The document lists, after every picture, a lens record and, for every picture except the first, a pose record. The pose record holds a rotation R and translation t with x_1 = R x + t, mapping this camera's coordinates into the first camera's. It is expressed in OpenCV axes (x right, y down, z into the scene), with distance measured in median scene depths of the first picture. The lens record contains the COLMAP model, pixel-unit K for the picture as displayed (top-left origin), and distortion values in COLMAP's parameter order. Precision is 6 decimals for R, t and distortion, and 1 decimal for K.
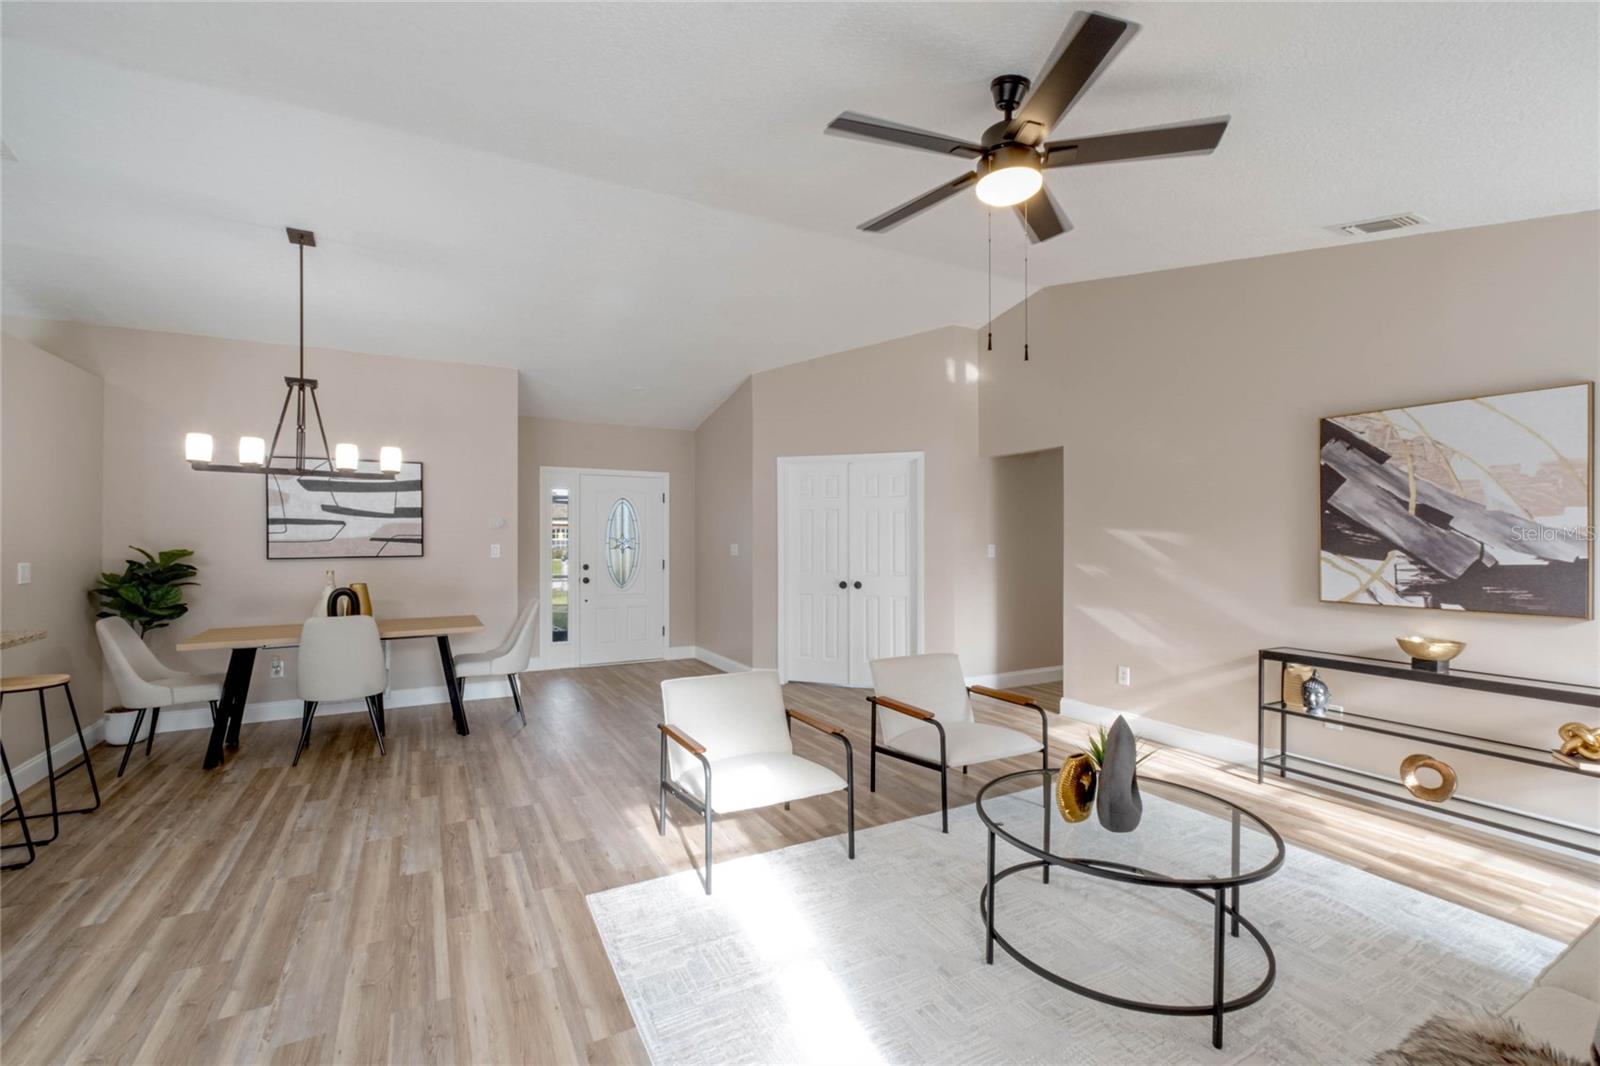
lens RADIAL K [[685.6, 0, 800.6], [0, 685.6, 546.5], [0, 0, 1]] dist [-0.005097, 0.000699]
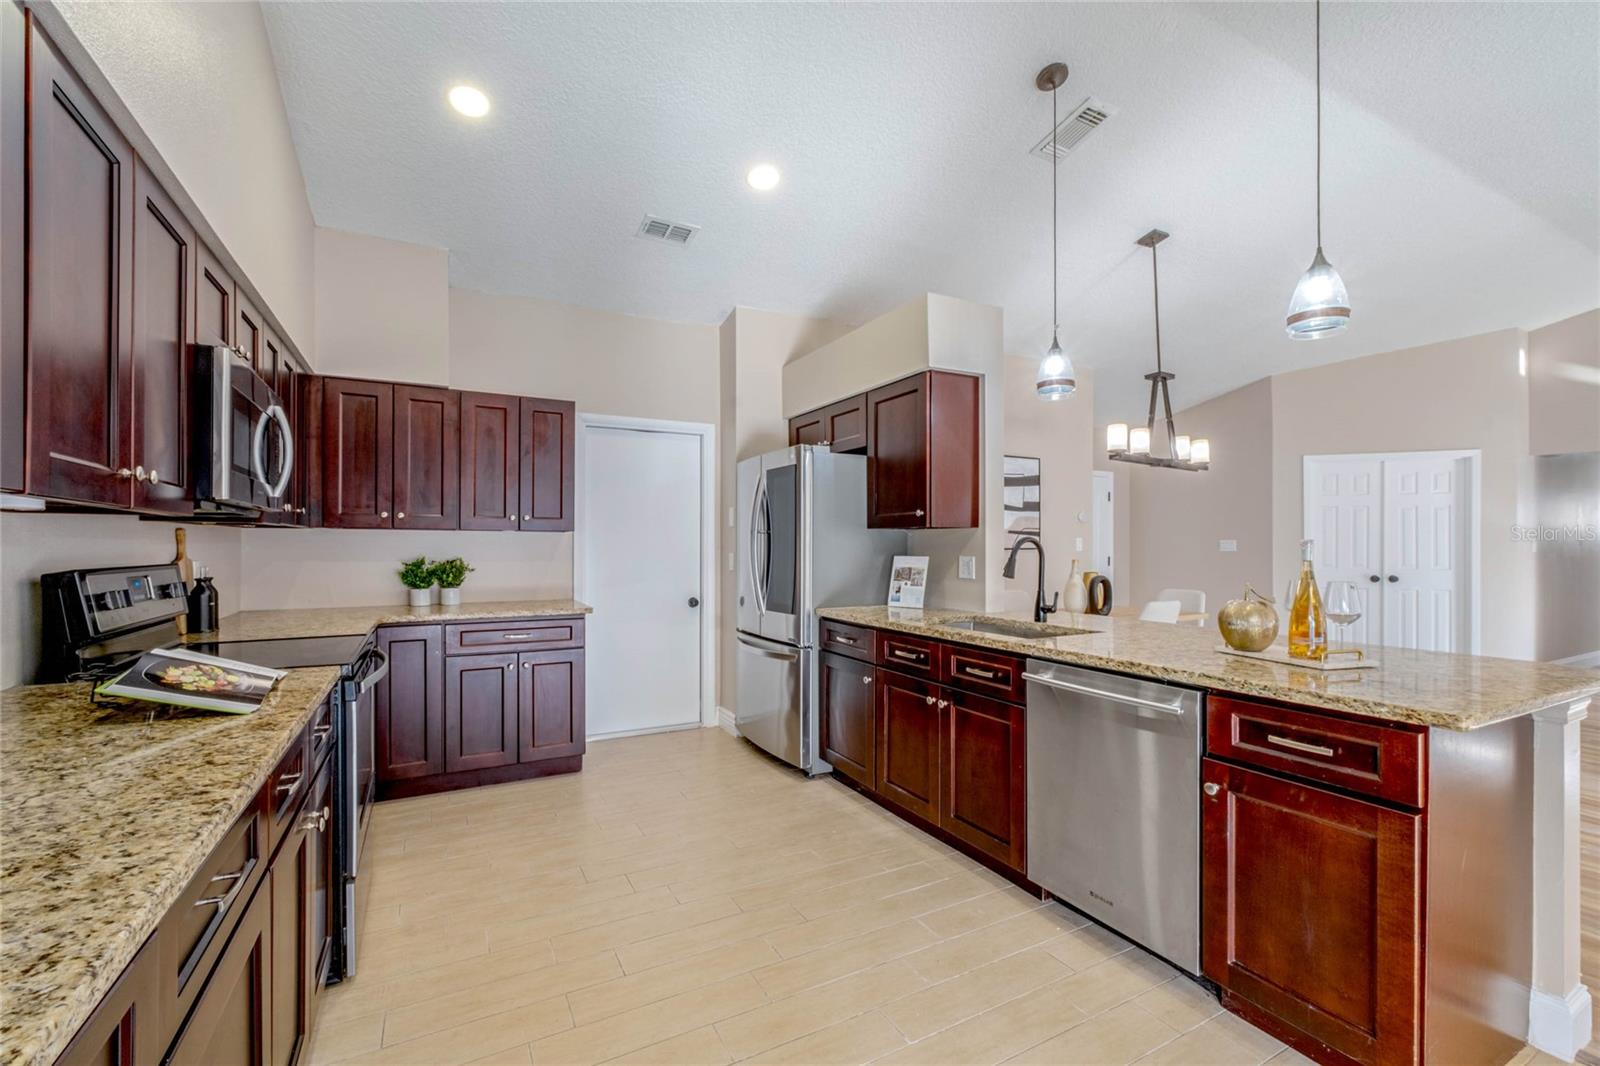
lens RADIAL K [[685.6, 0, 808.5], [0, 685.6, 544.8], [0, 0, 1]] dist [-0.005097, 0.000699]
pose [[0.999988, 0.000137, -0.004799, -1.289372], [-0.000211, 0.999880, -0.015517, 0.033999], [0.004796, 0.015518, 0.999868, -0.044607]]
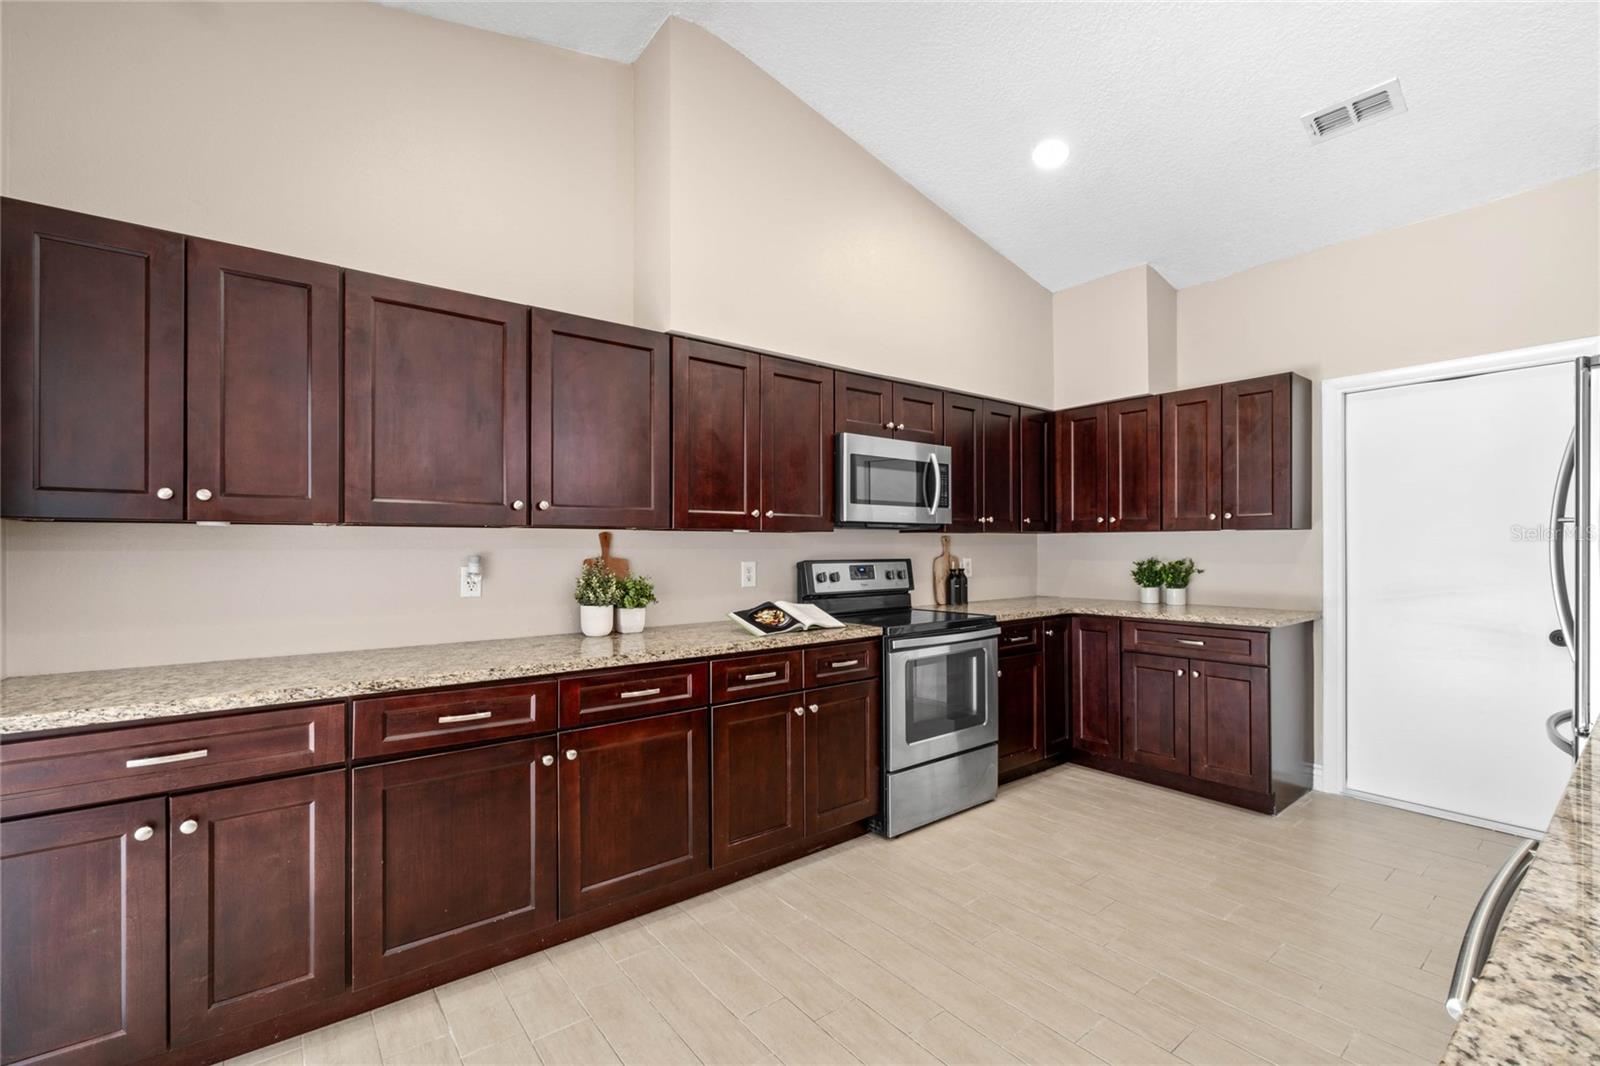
lens RADIAL K [[685.6, 0, 792.8], [0, 685.6, 545.1], [0, 0, 1]] dist [-0.005097, 0.000699]
pose [[0.153574, -0.002573, -0.988134, -0.904094], [-0.009702, 0.999944, -0.004111, 0.027463], [0.988089, 0.010218, 0.153541, 0.236426]]
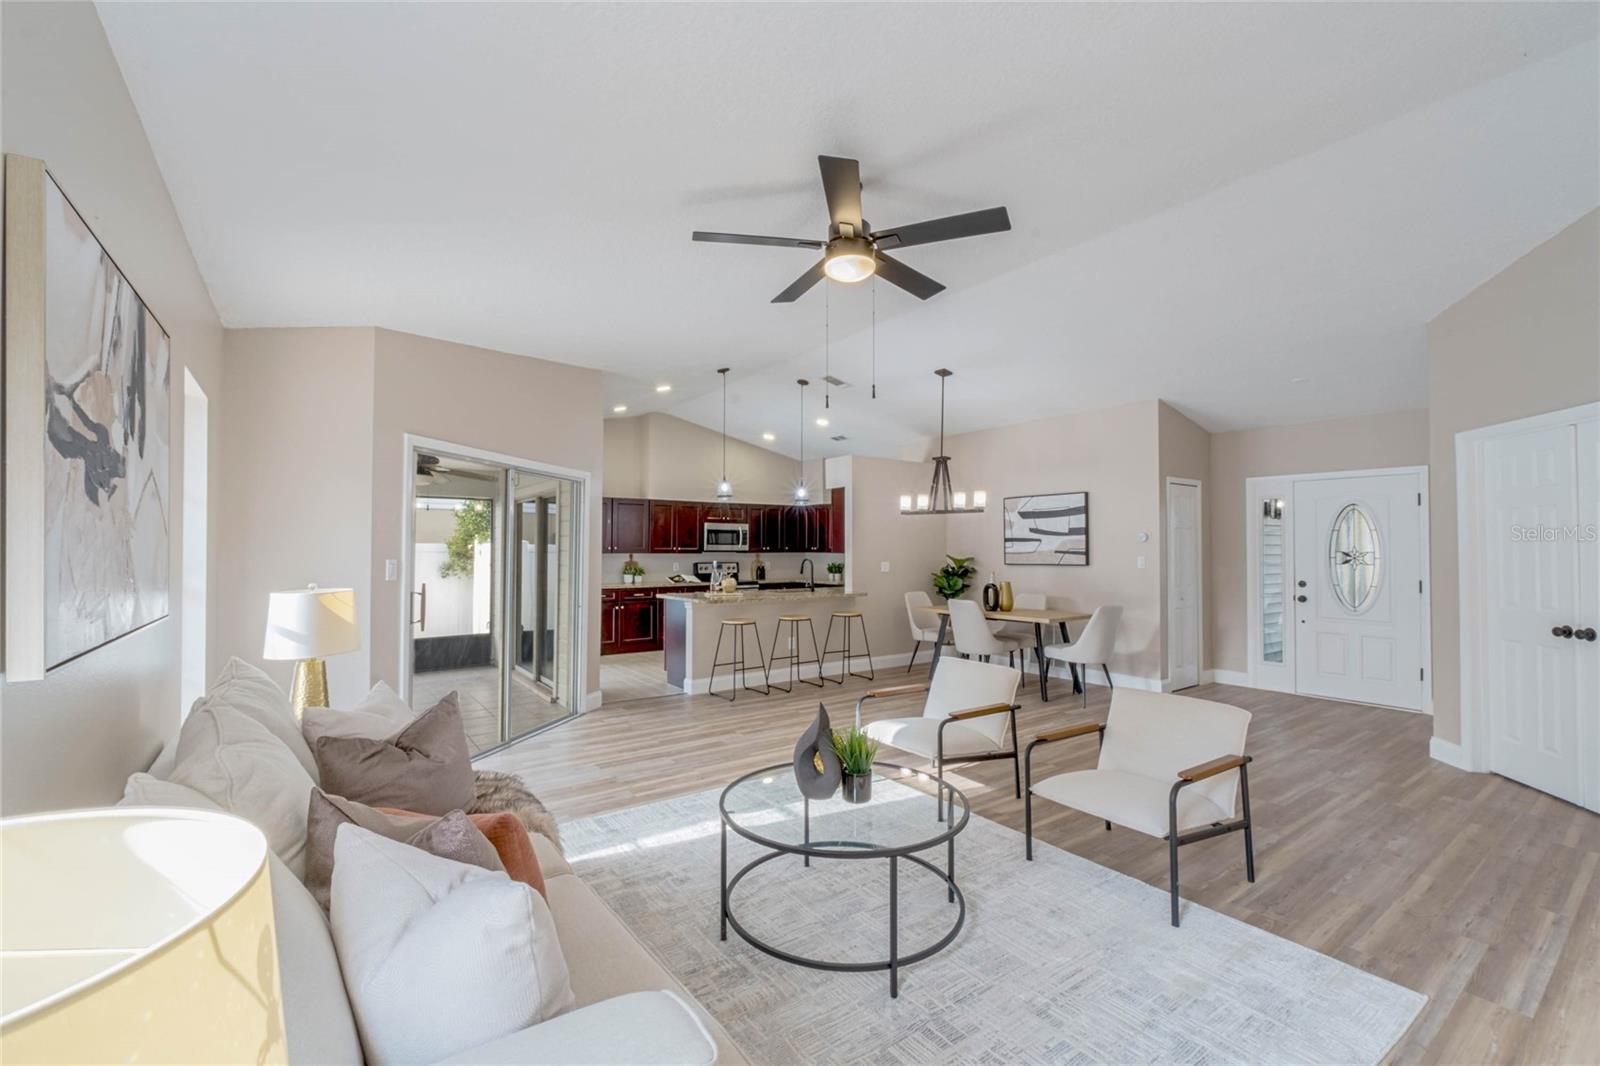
lens RADIAL K [[685.6, 0, 804.6], [0, 685.6, 546.8], [0, 0, 1]] dist [-0.005097, 0.000699]
pose [[0.129392, -0.003935, -0.991586, 0.922616], [-0.014080, 0.999884, -0.005805, -0.008121], [0.991494, 0.014713, 0.129322, 0.457747]]
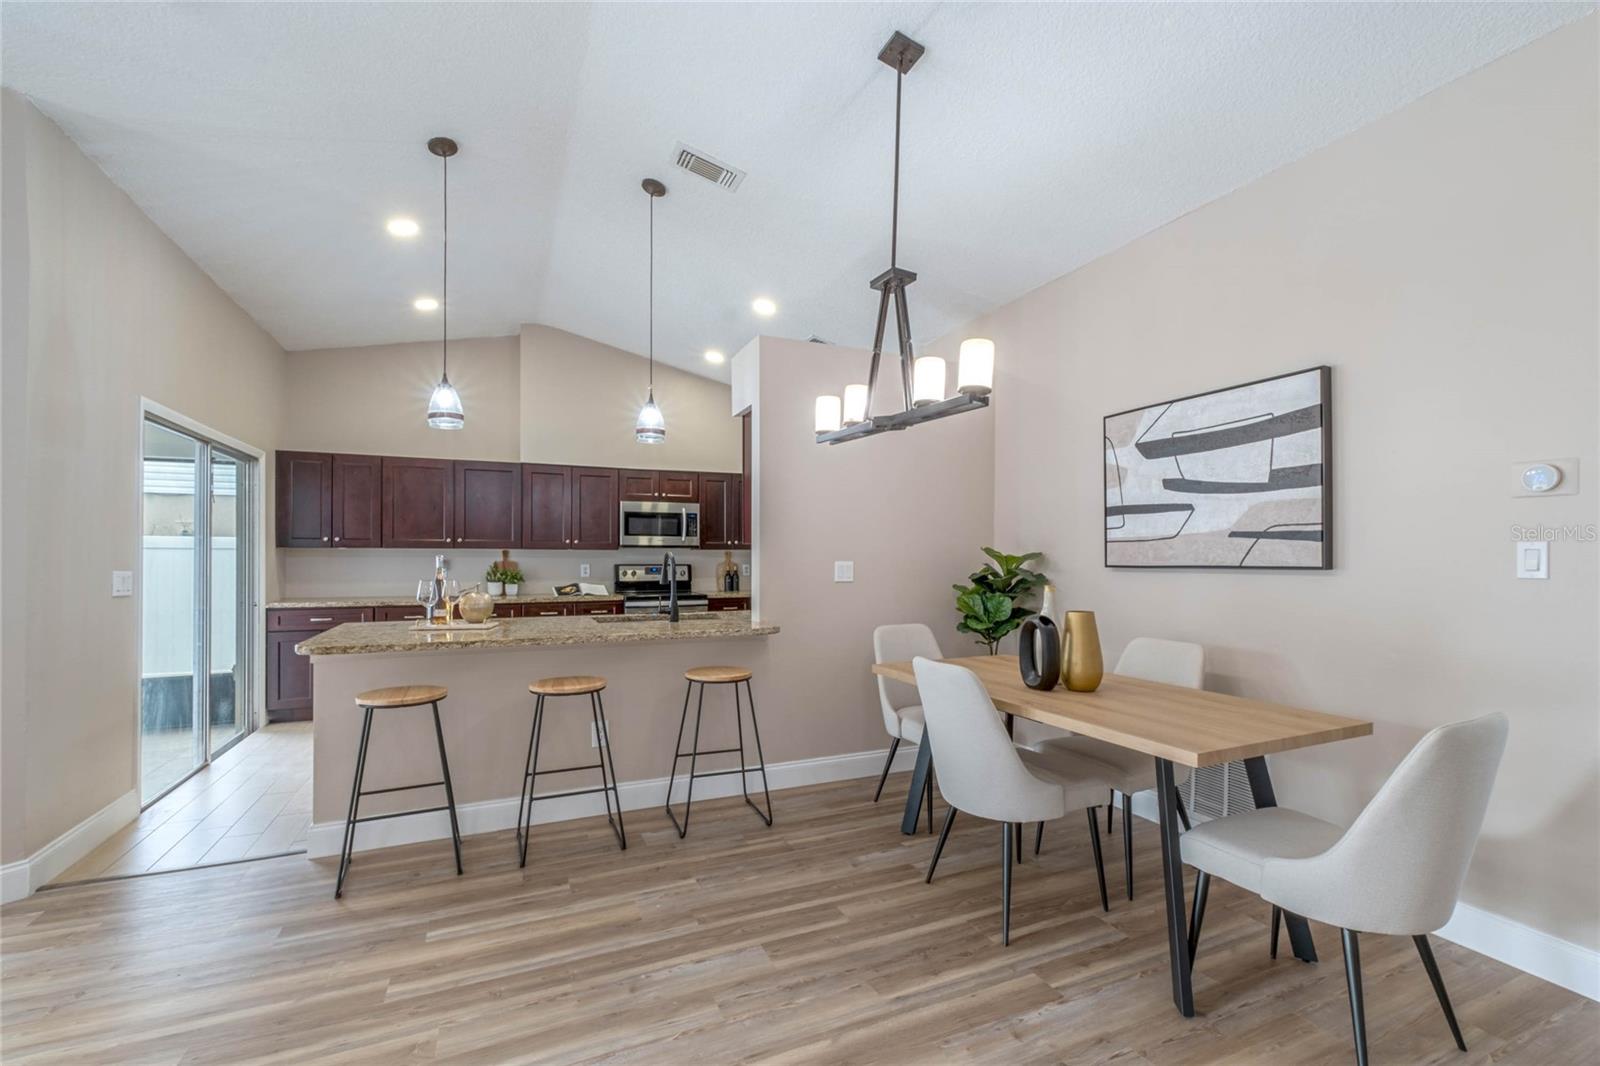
lens RADIAL K [[685.6, 0, 807.9], [0, 685.6, 560.4], [0, 0, 1]] dist [-0.005097, 0.000699]
pose [[-0.080503, 0.005784, -0.996738, -0.095388], [-0.014599, 0.999869, 0.006981, 0.015098], [0.996647, 0.015113, -0.080408, 0.996009]]
